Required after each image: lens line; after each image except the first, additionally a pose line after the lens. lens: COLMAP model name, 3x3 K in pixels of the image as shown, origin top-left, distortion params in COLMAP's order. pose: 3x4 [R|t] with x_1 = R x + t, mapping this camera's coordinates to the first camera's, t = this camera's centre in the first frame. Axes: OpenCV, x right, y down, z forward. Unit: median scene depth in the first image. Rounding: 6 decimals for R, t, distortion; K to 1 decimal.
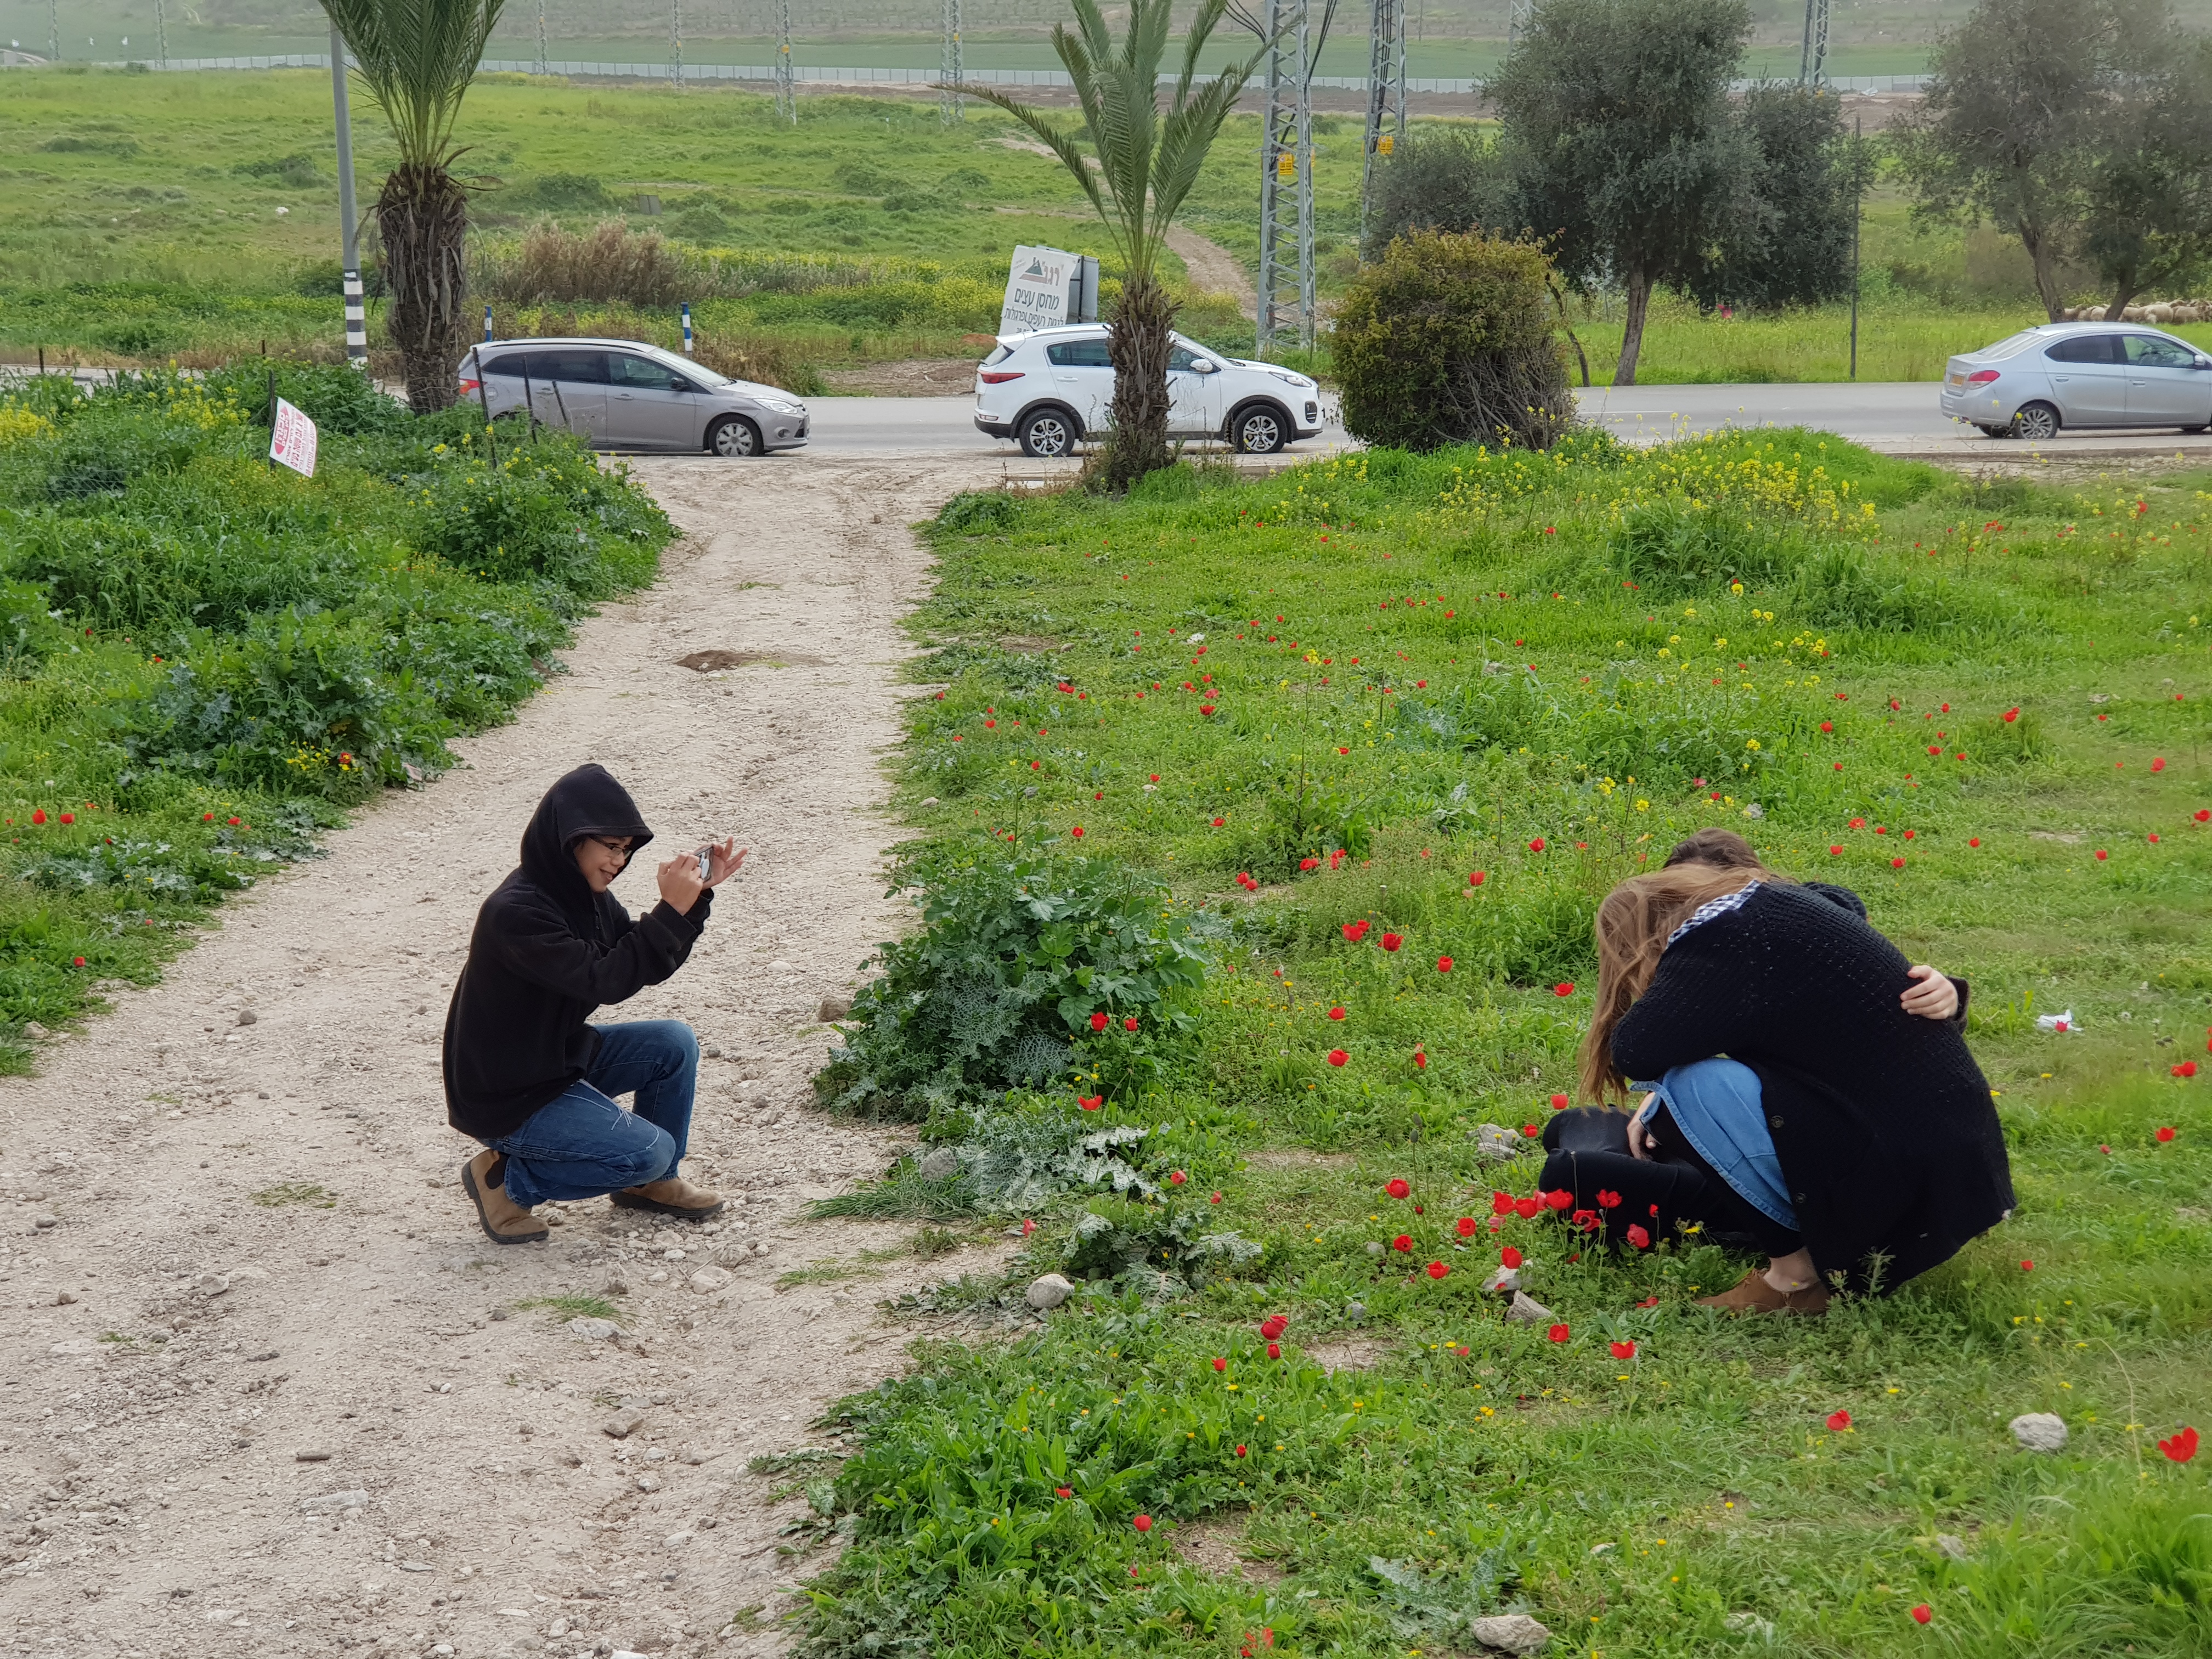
lens RADIAL K [[3267.3, 0, 1149.5], [0, 3267.3, 835.7], [0, 0, 1]] dist [0.190130, -0.624452]
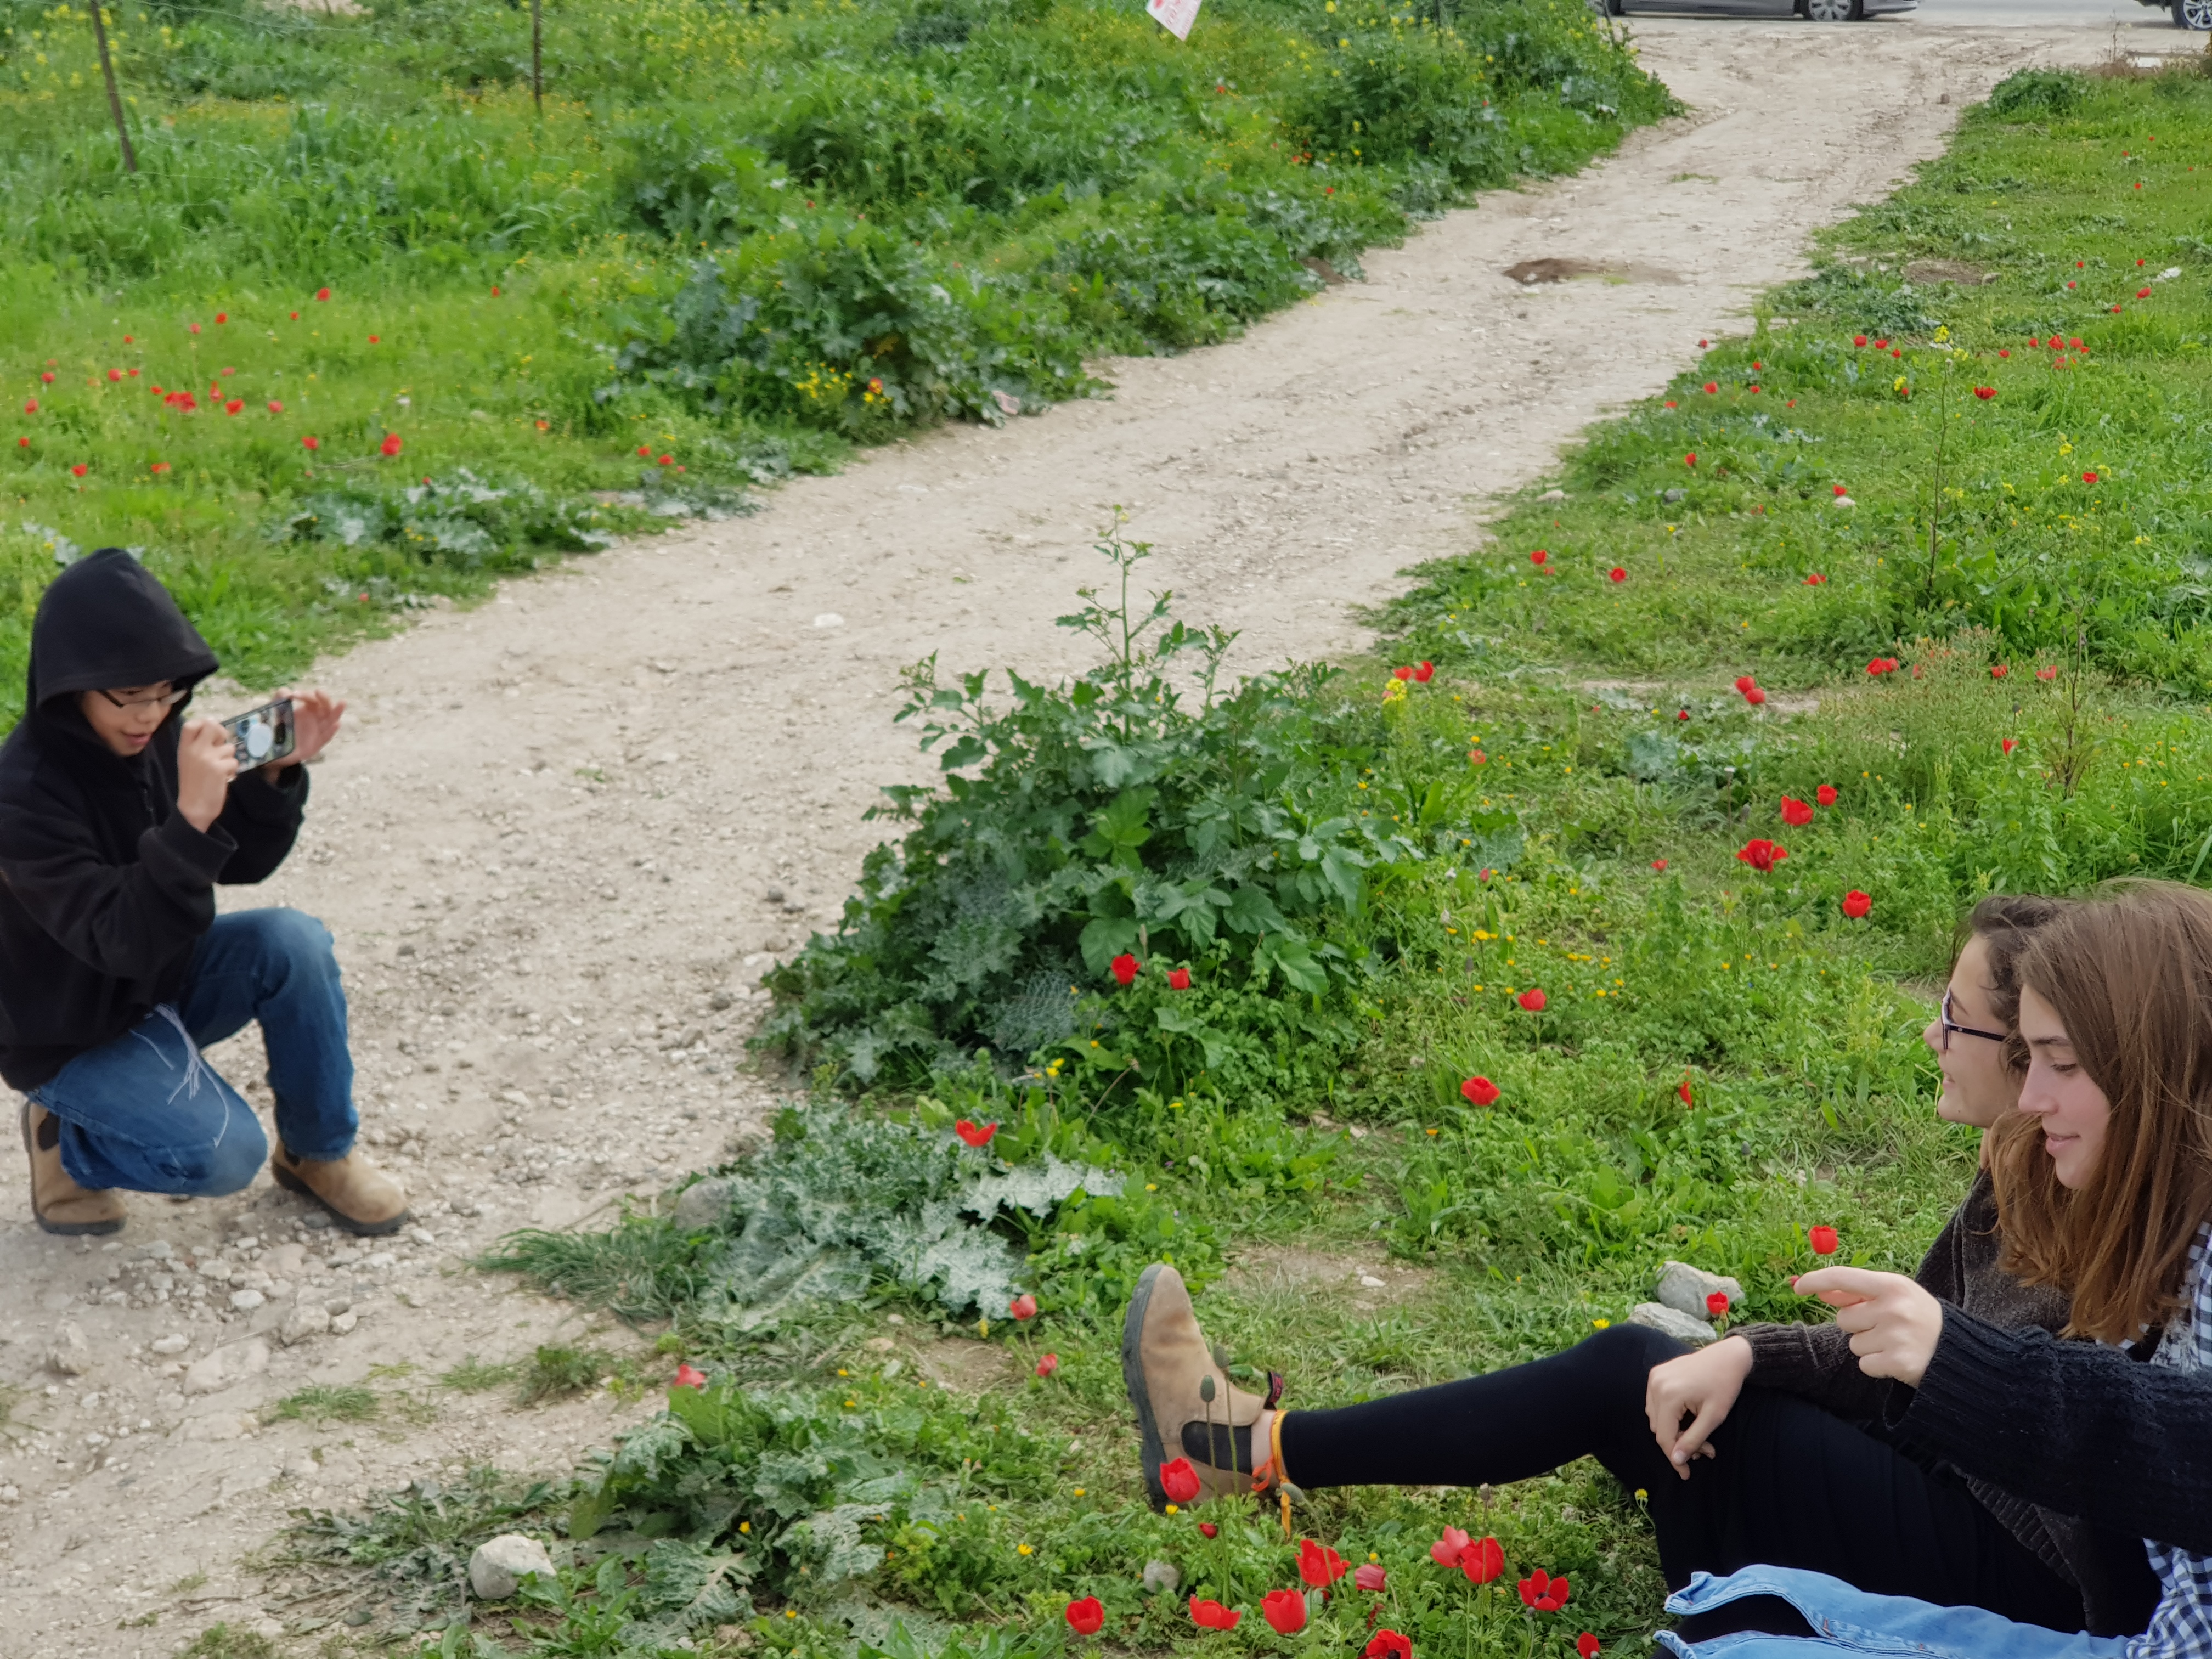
lens RADIAL K [[3303.6, 0, 1058.0], [0, 3303.6, 829.1], [0, 0, 1]] dist [0.102441, -0.279607]
pose [[0.922424, 0.116766, -0.368103, 0.063708], [-0.070130, 0.987993, 0.137663, -0.017208], [0.379758, -0.101168, 0.919537, 0.138660]]
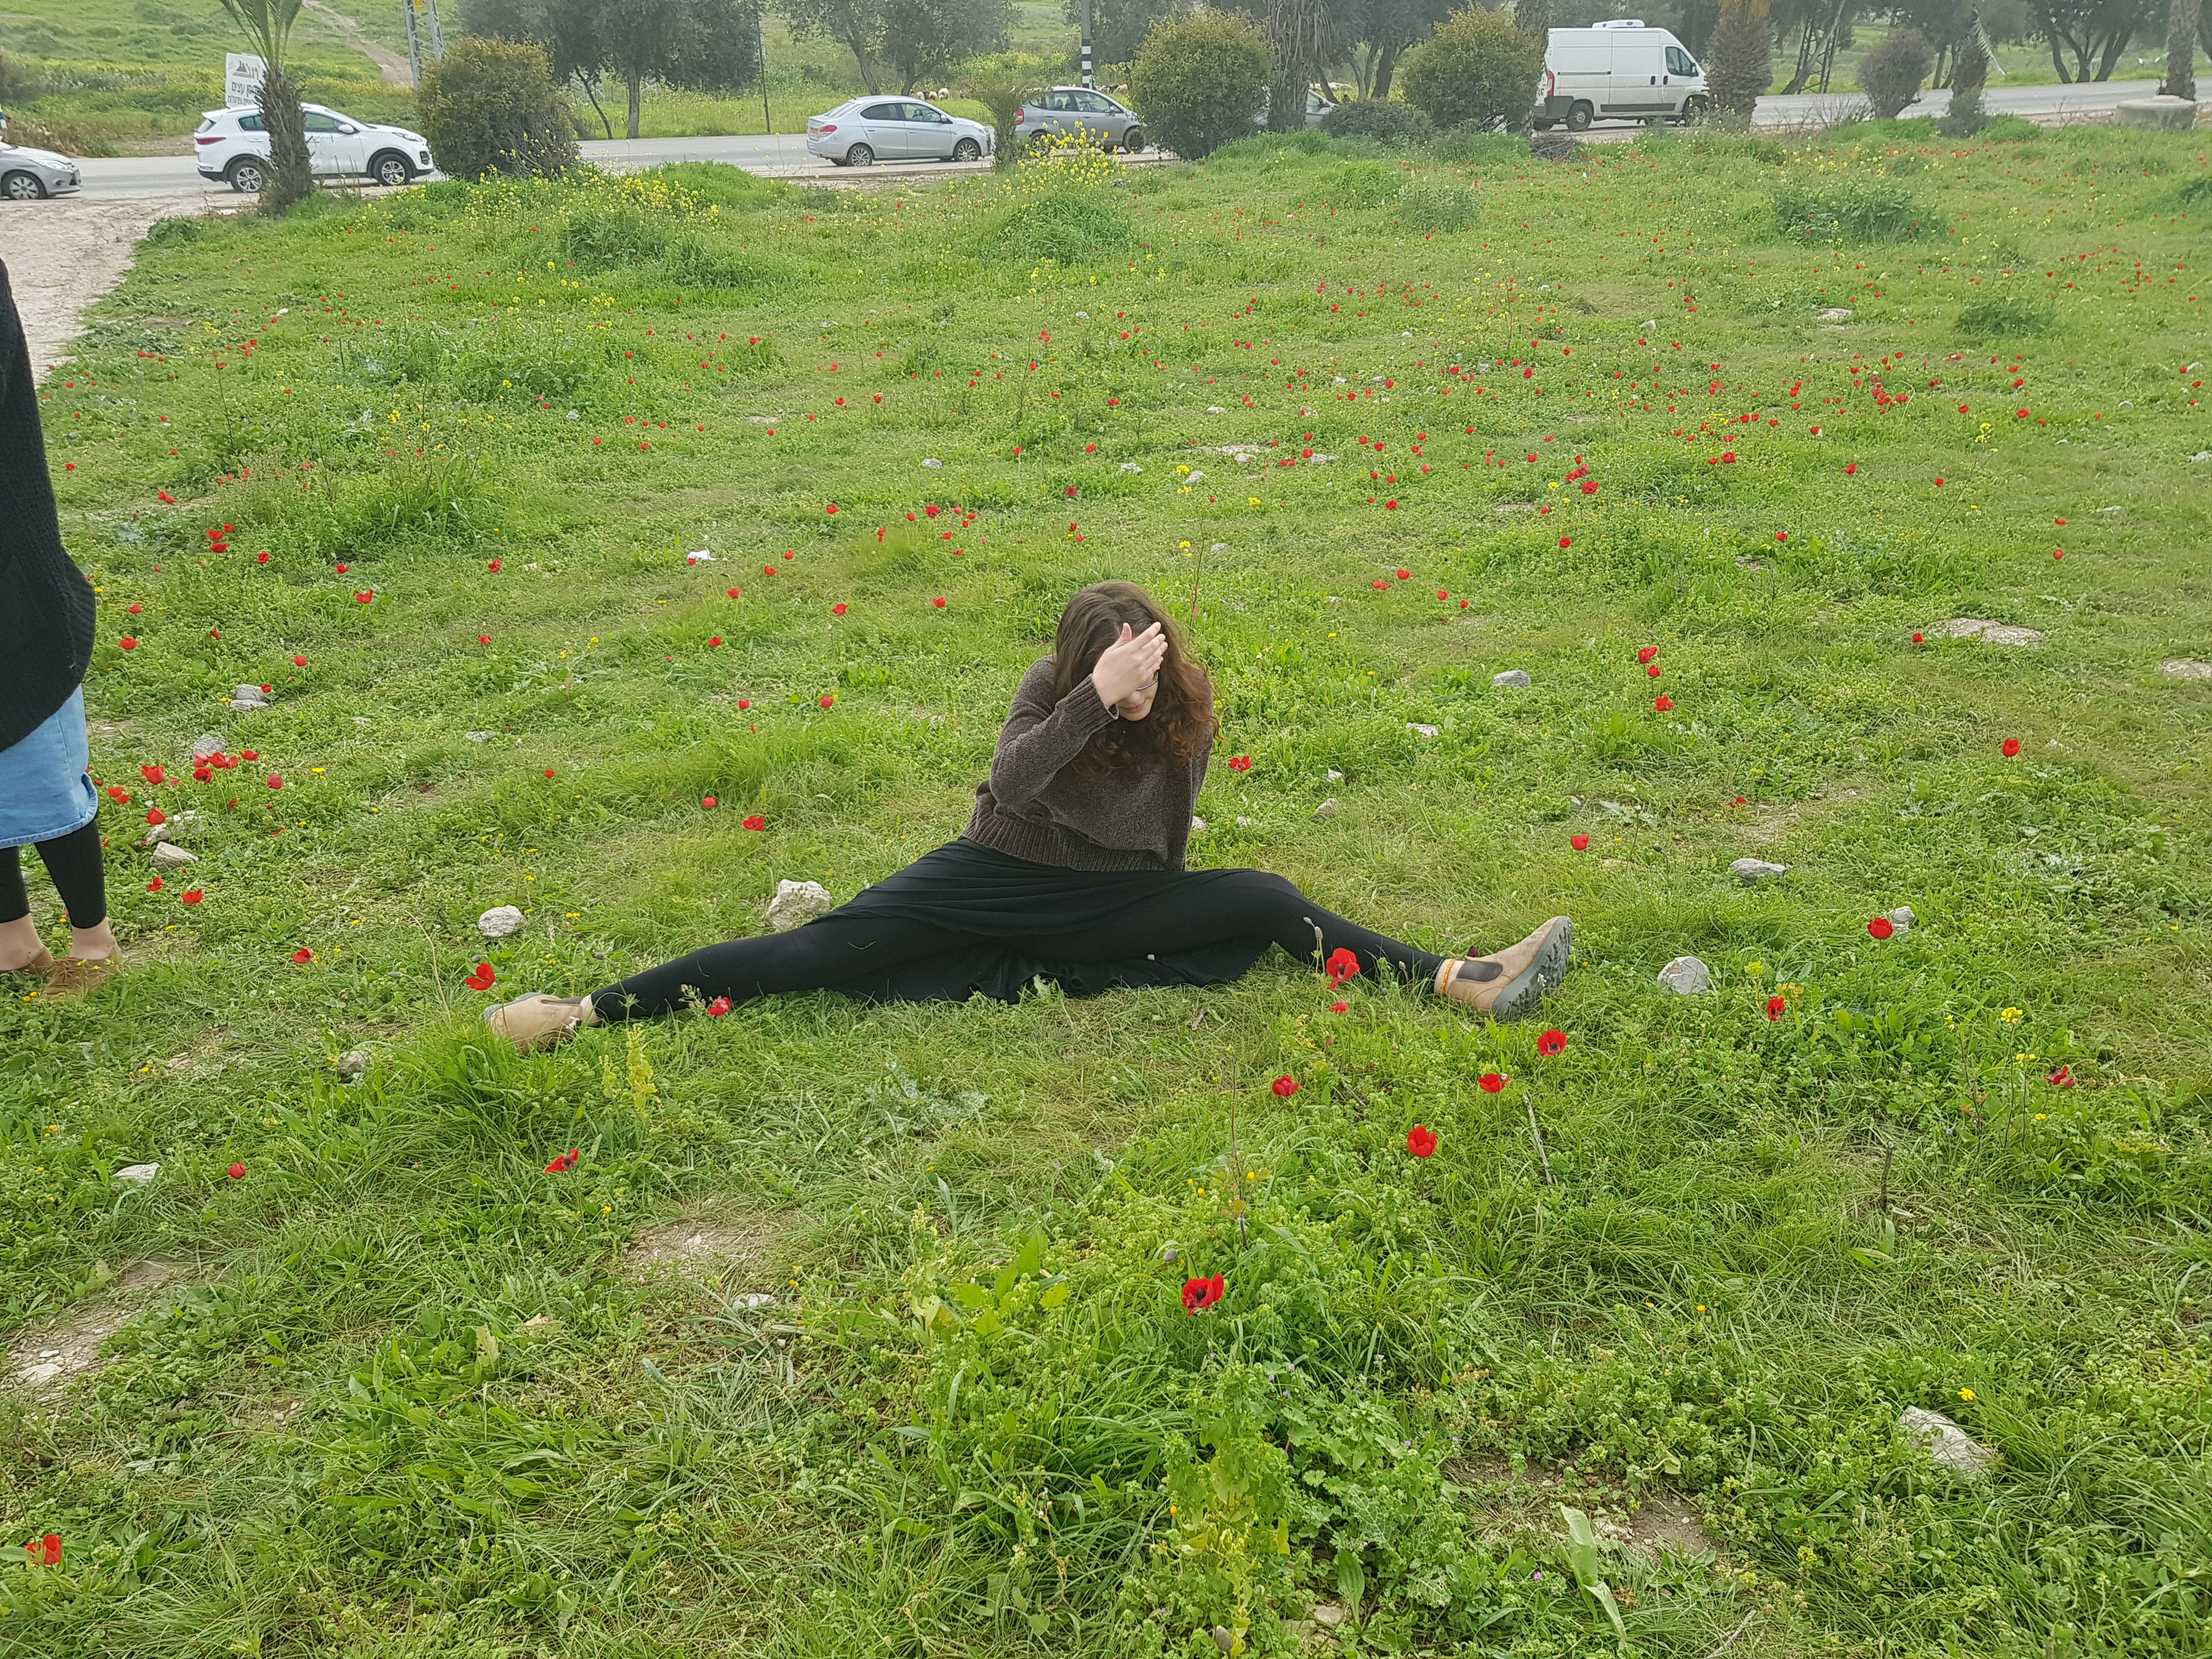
lens RADIAL K [[1710.2, 0, 1098.3], [0, 1710.2, 824.5], [0, 0, 1]] dist [0.074902, -0.125716]
pose [[0.934142, -0.151123, 0.323327, 0.060679], [0.069488, 0.965604, 0.250561, -0.003766], [-0.350071, -0.211592, 0.912512, 0.061892]]
